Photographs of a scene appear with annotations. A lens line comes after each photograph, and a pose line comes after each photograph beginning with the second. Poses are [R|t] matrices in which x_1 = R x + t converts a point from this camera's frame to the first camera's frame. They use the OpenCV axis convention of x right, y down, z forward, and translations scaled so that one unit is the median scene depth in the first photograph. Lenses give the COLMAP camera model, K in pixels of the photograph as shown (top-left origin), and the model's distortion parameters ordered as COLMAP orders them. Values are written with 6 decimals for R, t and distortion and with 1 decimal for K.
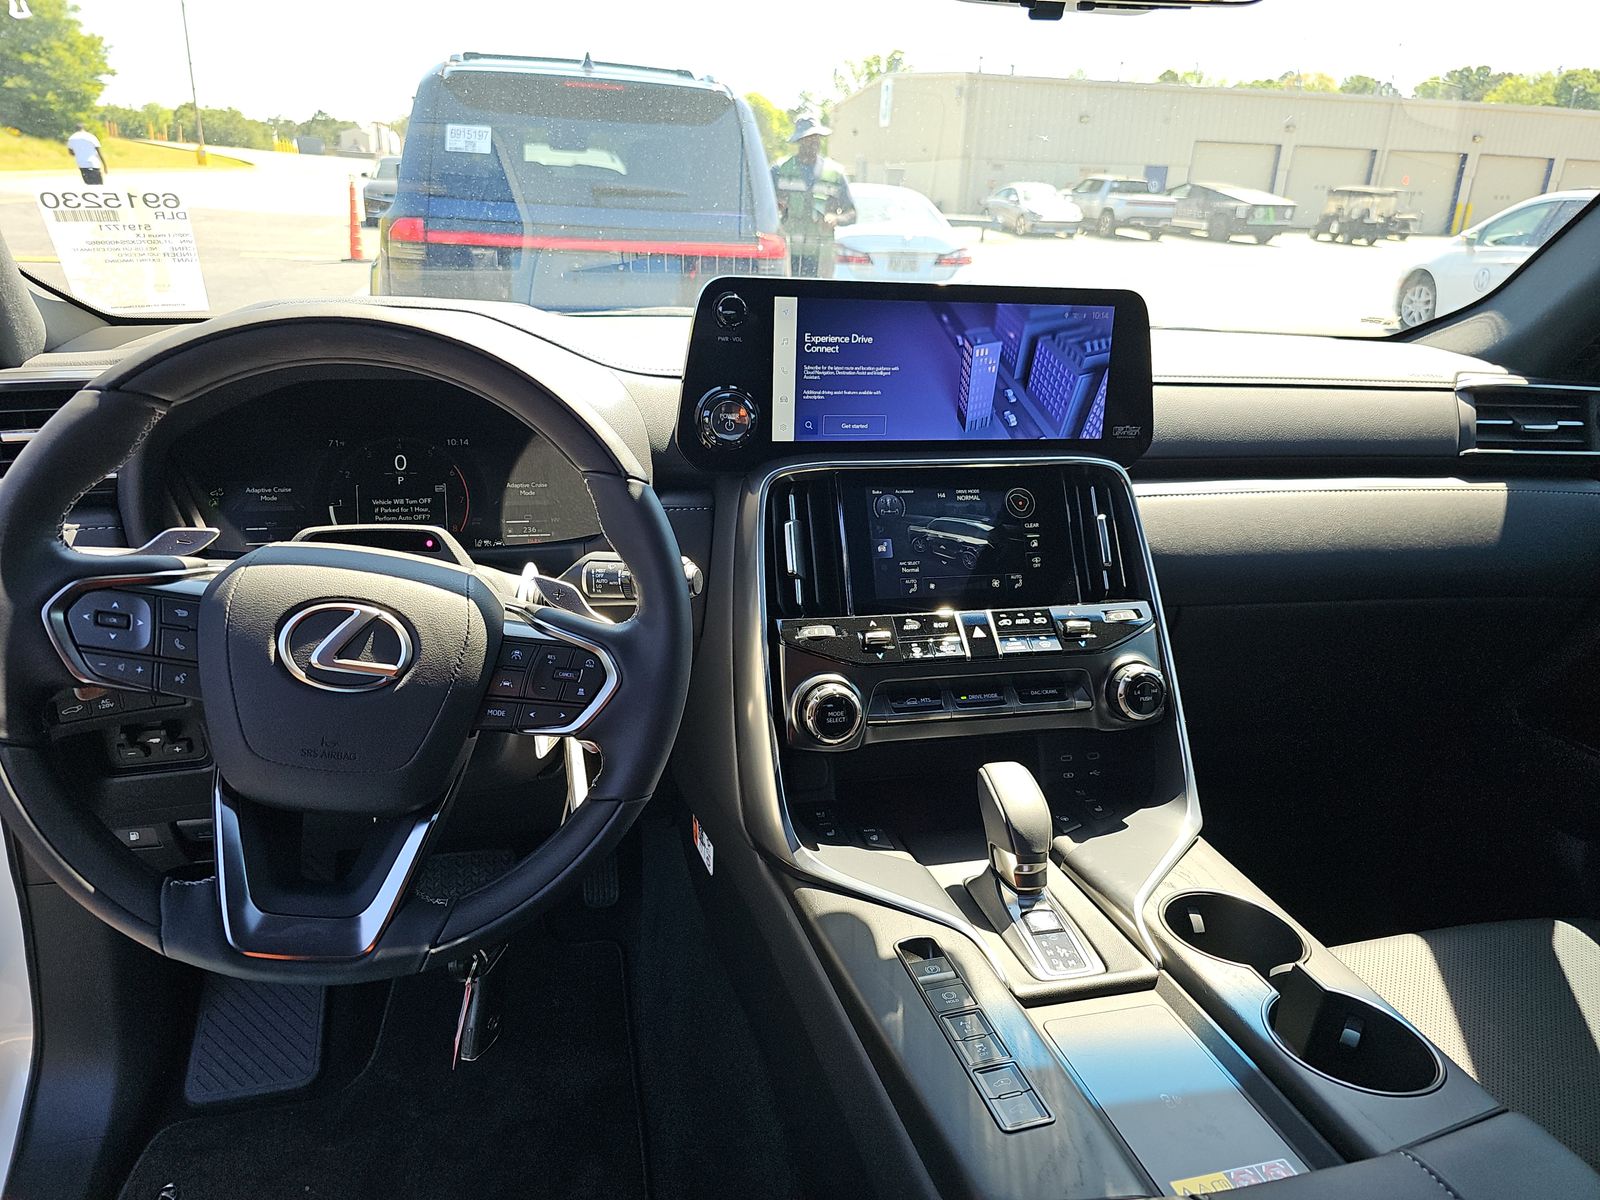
lens RADIAL K [[1057.8, 0, 796.6], [0, 1057.8, 596.6], [0, 0, 1]] dist [0.049109, -0.048886]
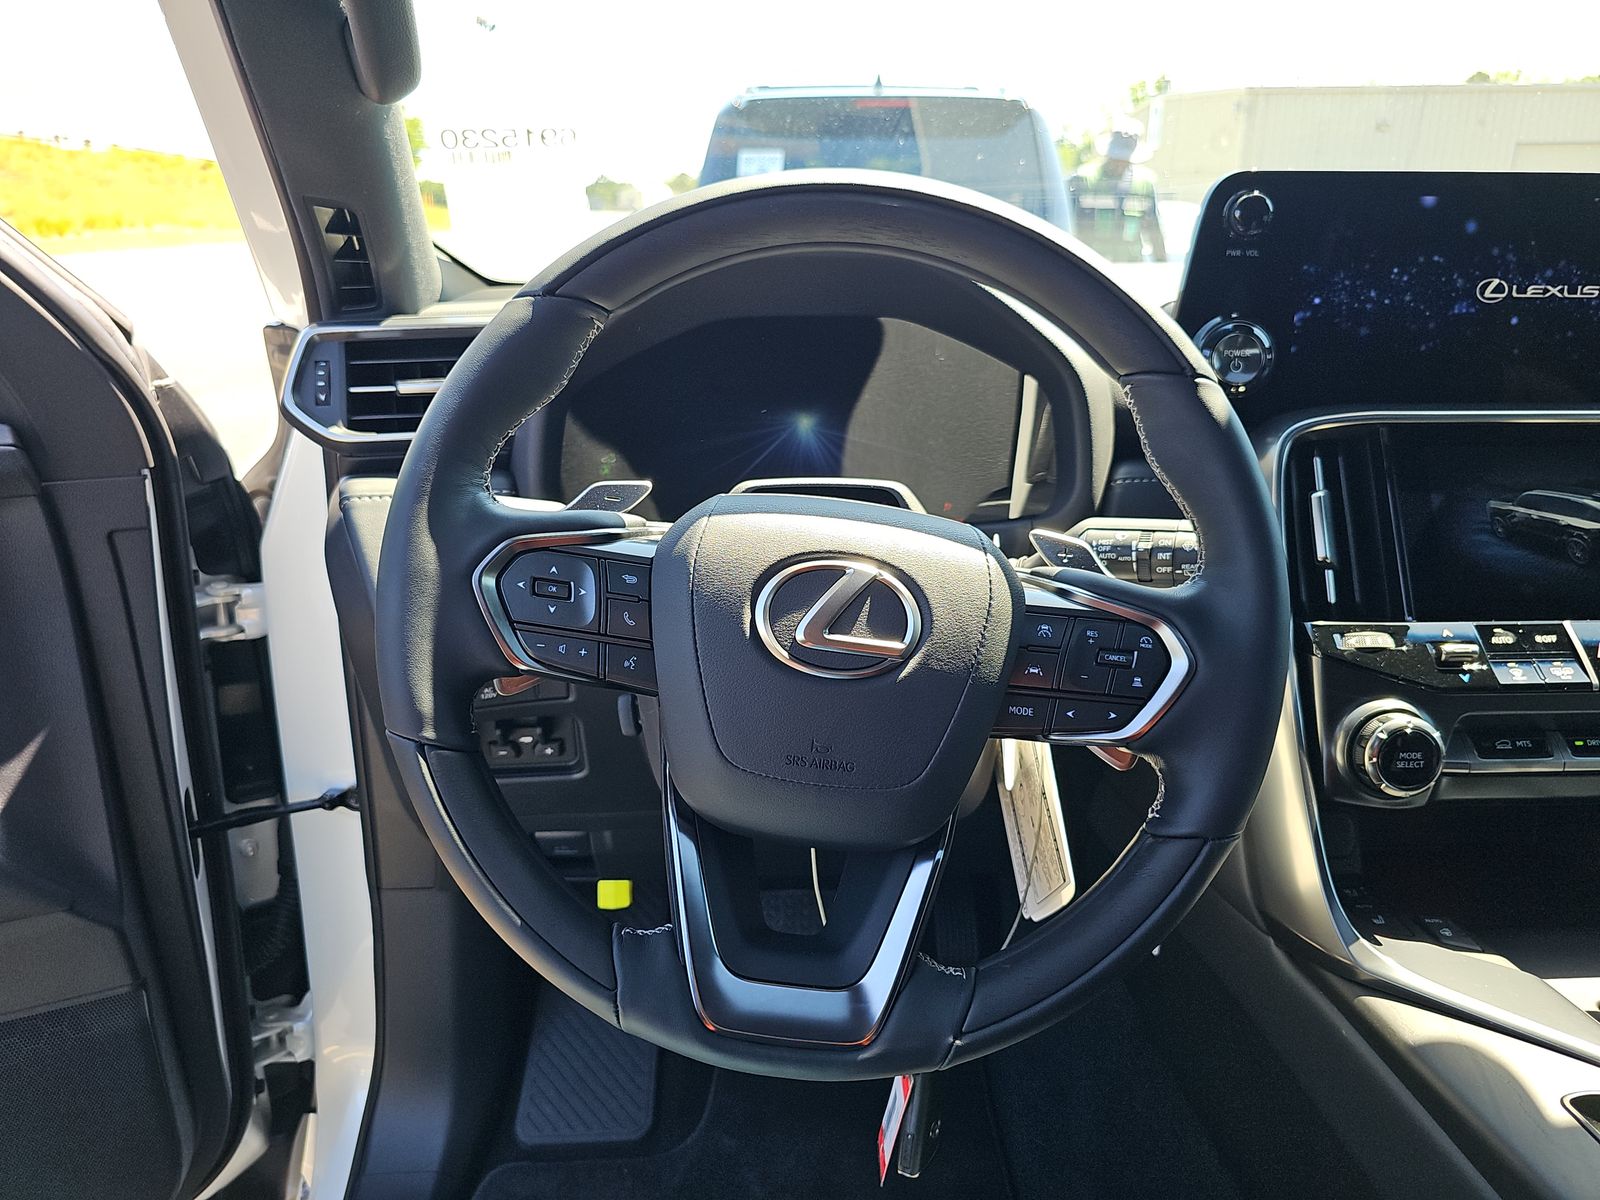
lens RADIAL K [[1057.8, 0, 796.6], [0, 1057.8, 596.6], [0, 0, 1]] dist [0.049109, -0.048886]
pose [[0.975548, 0.024730, -0.218392, -0.203664], [-0.032651, 0.998931, -0.032734, 0.039767], [0.217349, 0.039064, 0.975312, 0.195367]]
